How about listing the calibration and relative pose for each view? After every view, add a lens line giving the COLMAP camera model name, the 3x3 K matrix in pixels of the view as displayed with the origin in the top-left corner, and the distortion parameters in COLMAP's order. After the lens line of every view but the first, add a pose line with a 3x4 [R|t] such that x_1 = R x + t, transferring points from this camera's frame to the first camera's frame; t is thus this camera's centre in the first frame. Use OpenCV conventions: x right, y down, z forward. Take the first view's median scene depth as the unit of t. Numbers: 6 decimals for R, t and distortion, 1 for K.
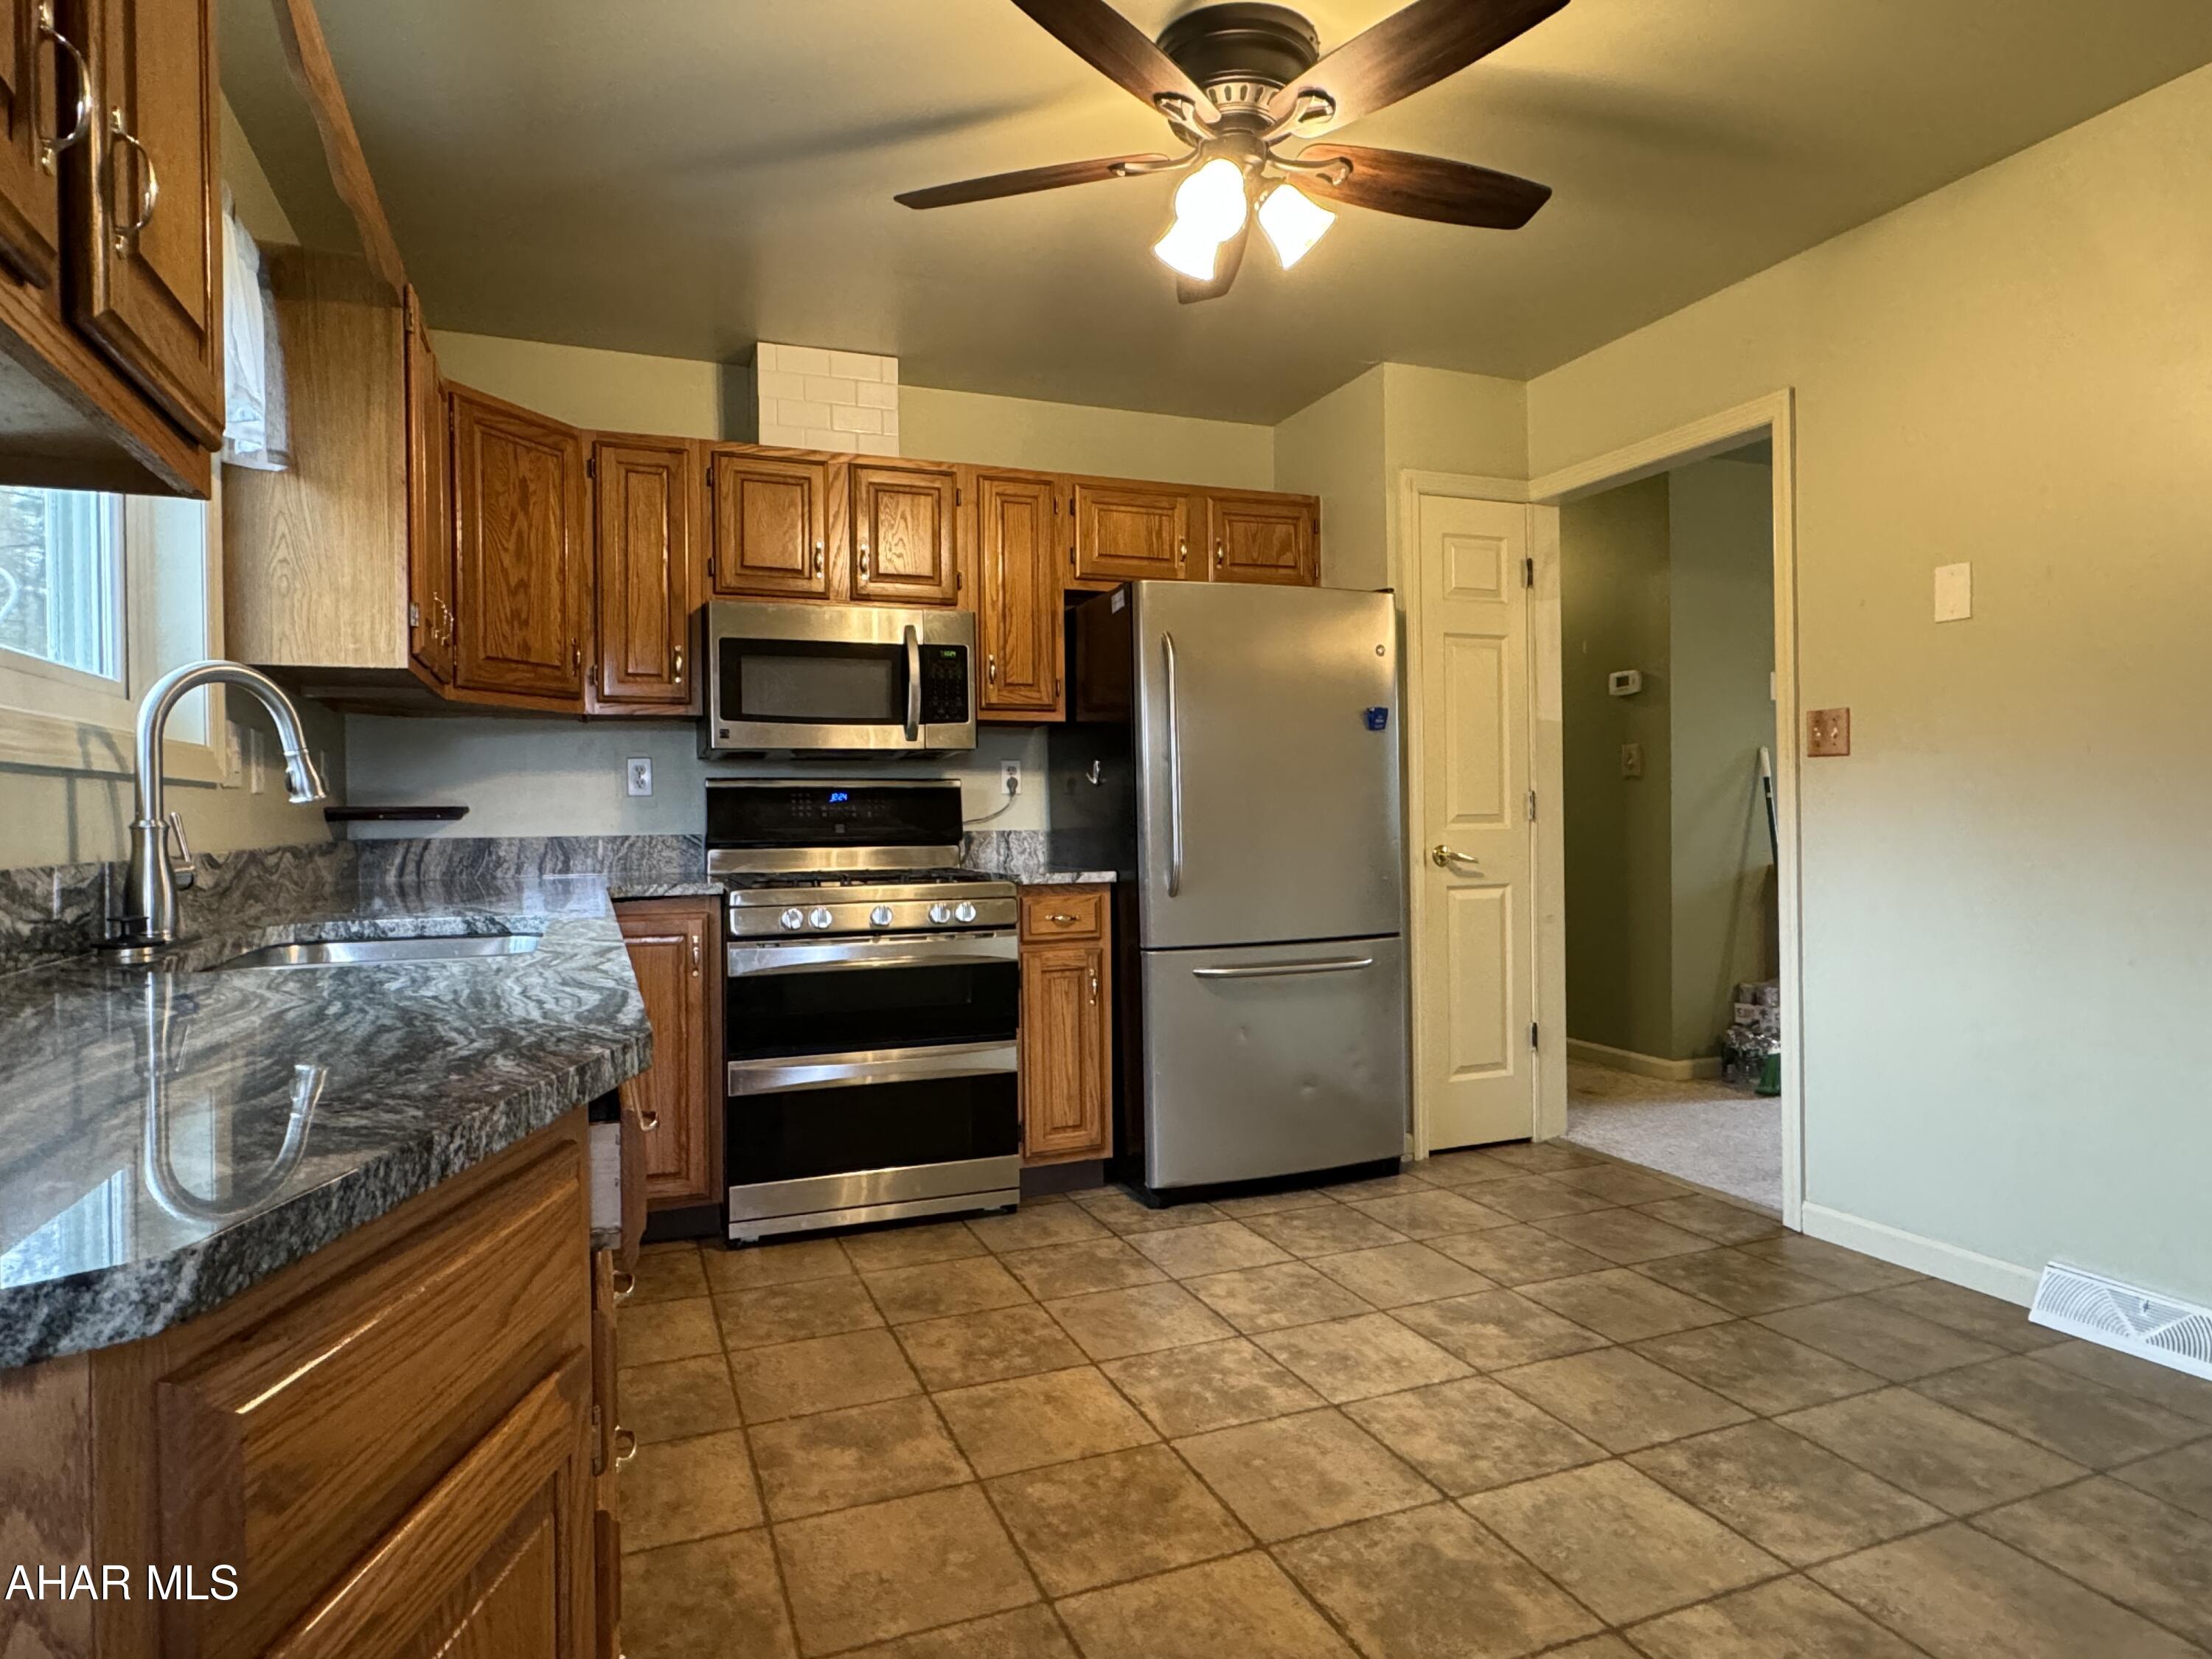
lens RADIAL K [[1280.2, 0, 1101.1], [0, 1280.2, 827.8], [0, 0, 1]] dist [-0.008393, 0.000956]
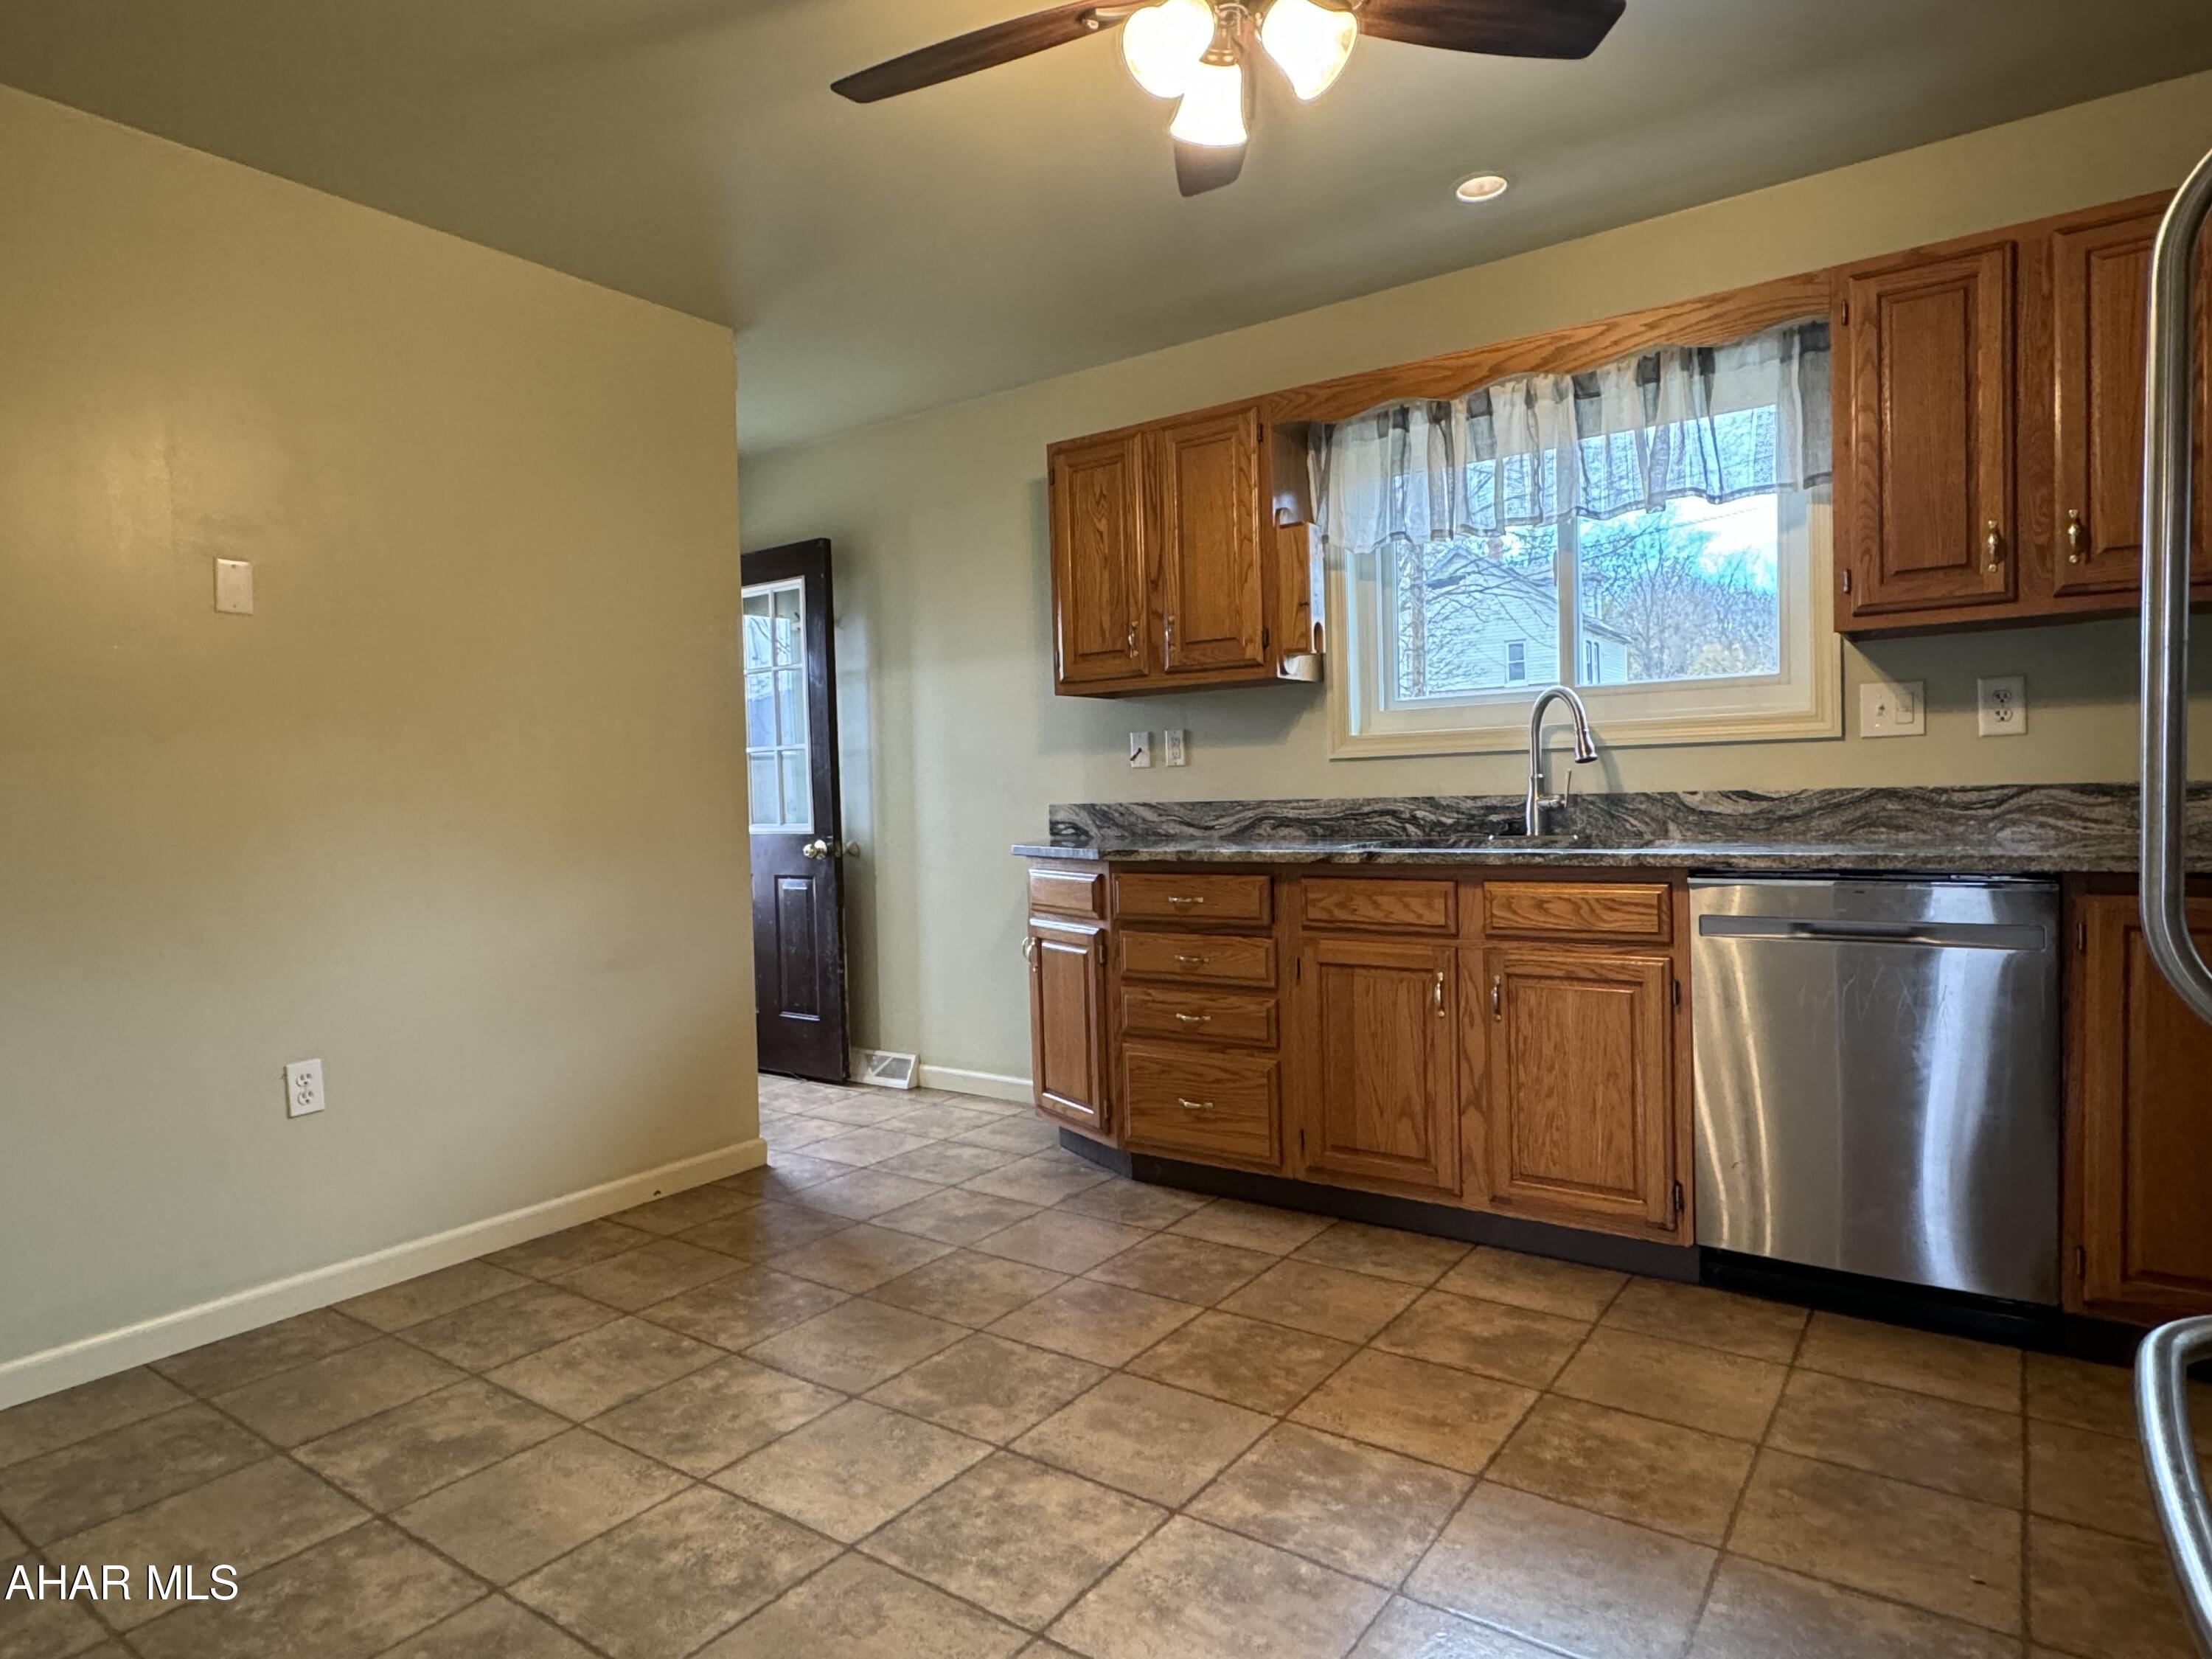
lens RADIAL K [[1280.2, 0, 1104.2], [0, 1280.2, 826.4], [0, 0, 1]] dist [-0.008393, 0.000956]
pose [[-0.841061, 0.053234, -0.538315, 0.479839], [0.035138, 0.998421, 0.043833, -0.019476], [0.539798, 0.017951, -0.841603, 1.242608]]
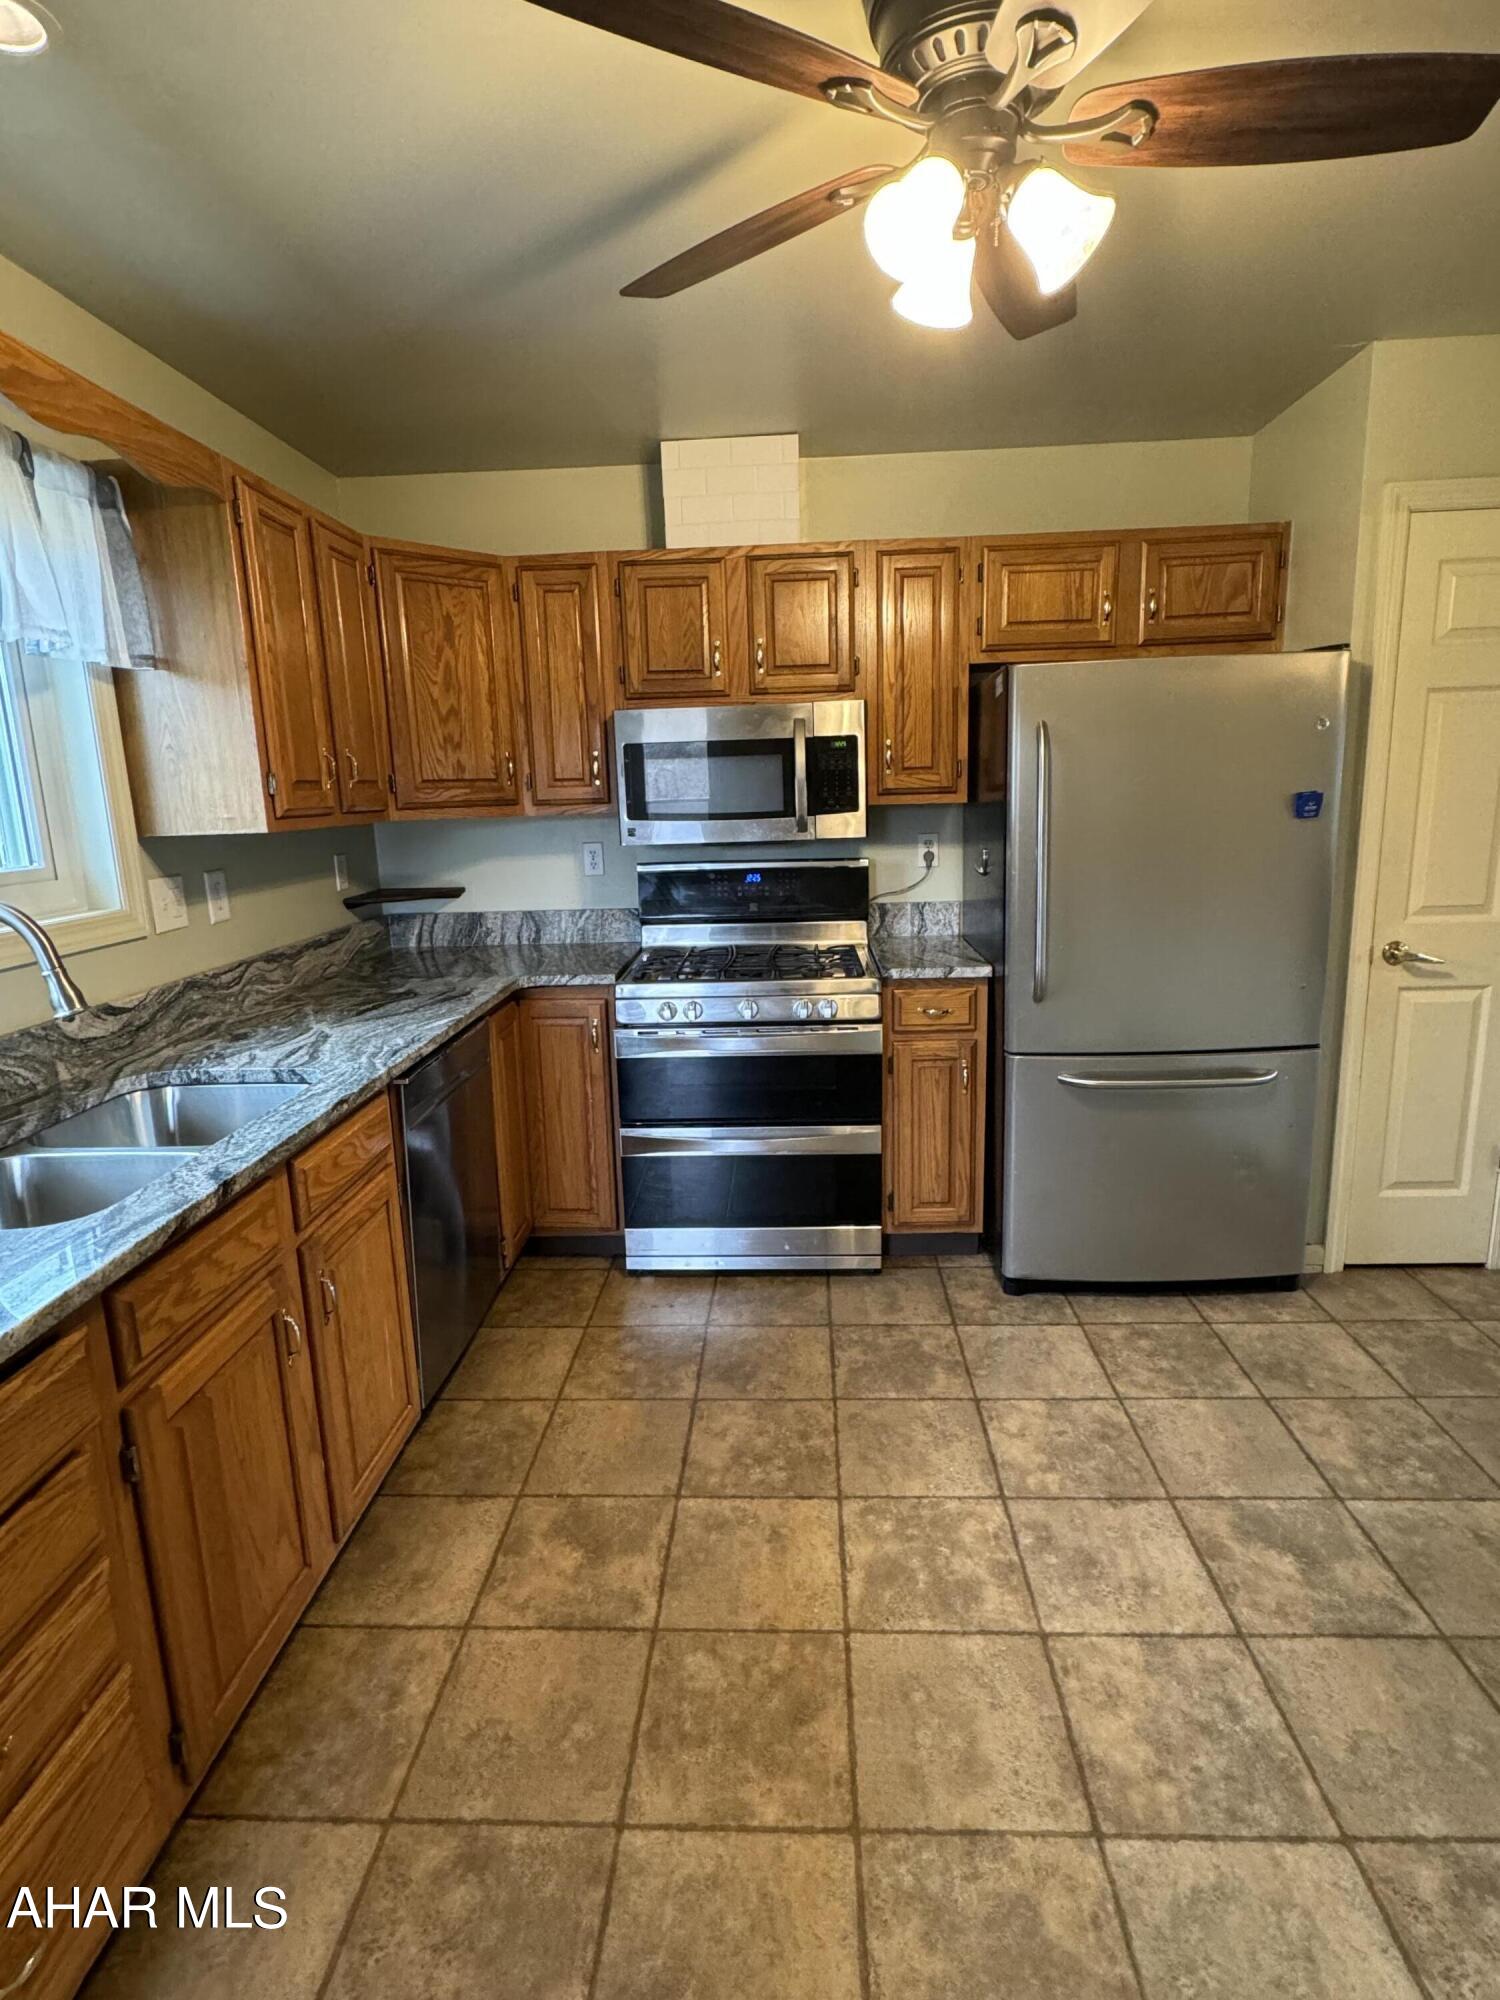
lens RADIAL K [[1022.0, 0, 751.4], [0, 1022.0, 1000.3], [0, 0, 1]] dist [-0.001623, -0.001508]
pose [[0.911147, 0.069239, -0.406222, 0.194907], [0.015002, 0.979556, 0.200611, -0.120085], [0.411808, -0.188880, 0.891481, 0.245972]]
